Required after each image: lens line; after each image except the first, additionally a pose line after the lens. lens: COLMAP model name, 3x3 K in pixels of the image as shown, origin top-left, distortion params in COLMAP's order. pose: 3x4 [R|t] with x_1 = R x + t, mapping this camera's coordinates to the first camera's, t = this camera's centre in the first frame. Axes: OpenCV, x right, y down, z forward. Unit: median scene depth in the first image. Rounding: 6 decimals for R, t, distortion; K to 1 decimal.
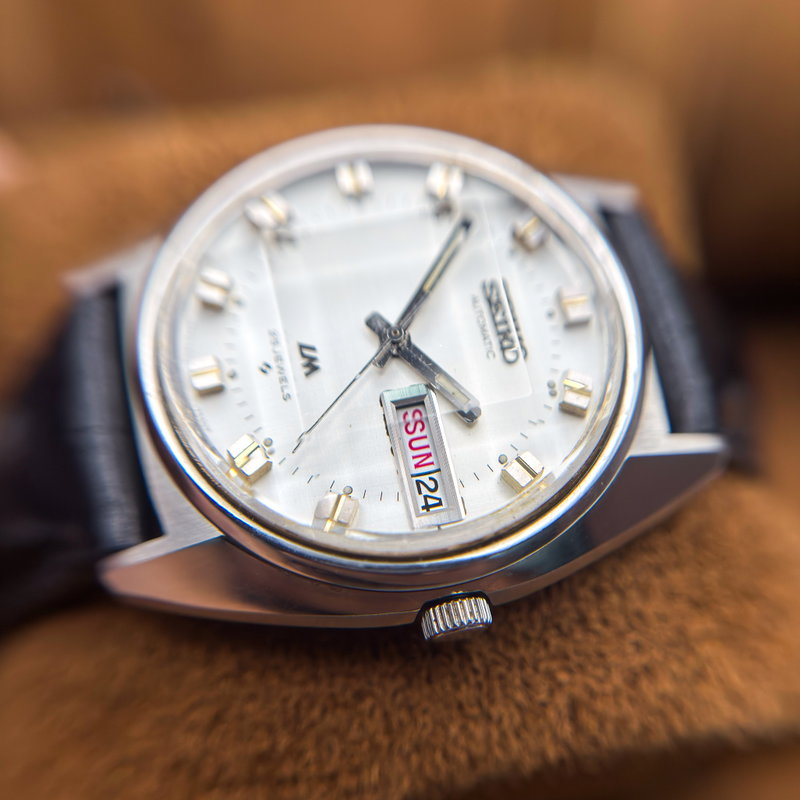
lens RADIAL K [[935.9, 0, 412.2], [0, 935.9, 423.8], [0, 0, 1]] dist [0.954752, -1.455831]
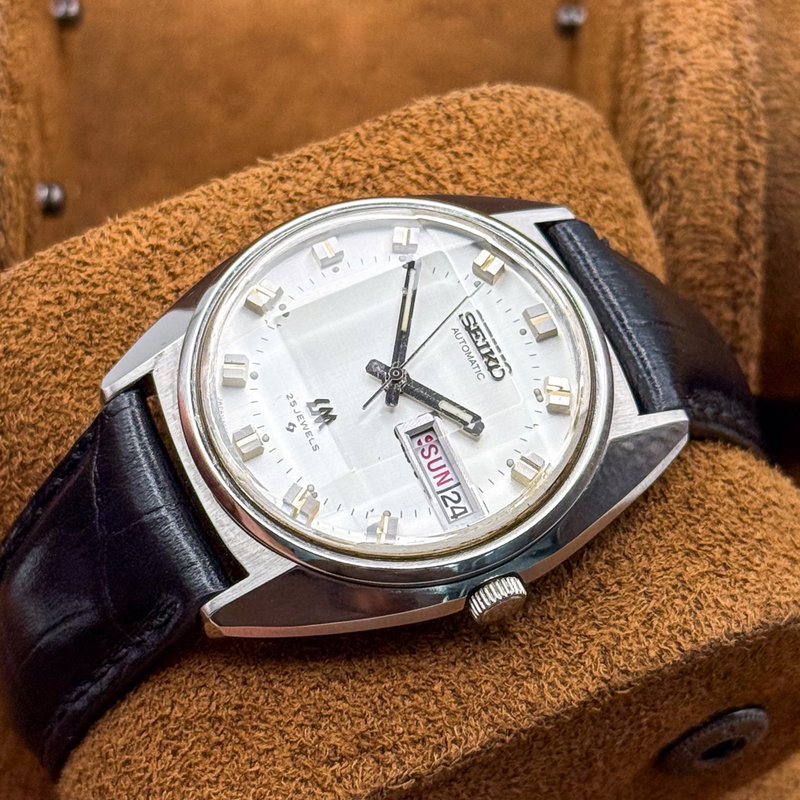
lens RADIAL K [[2879.7, 0, 400.0], [0, 2879.7, 400.0], [0, 0, 1]] dist [-0.002049, 15.635093]
pose [[0.977325, -0.198424, 0.073918, -0.275960], [0.202798, 0.977547, -0.057233, 0.134237], [-0.060901, 0.070925, 0.995621, -2.454383]]
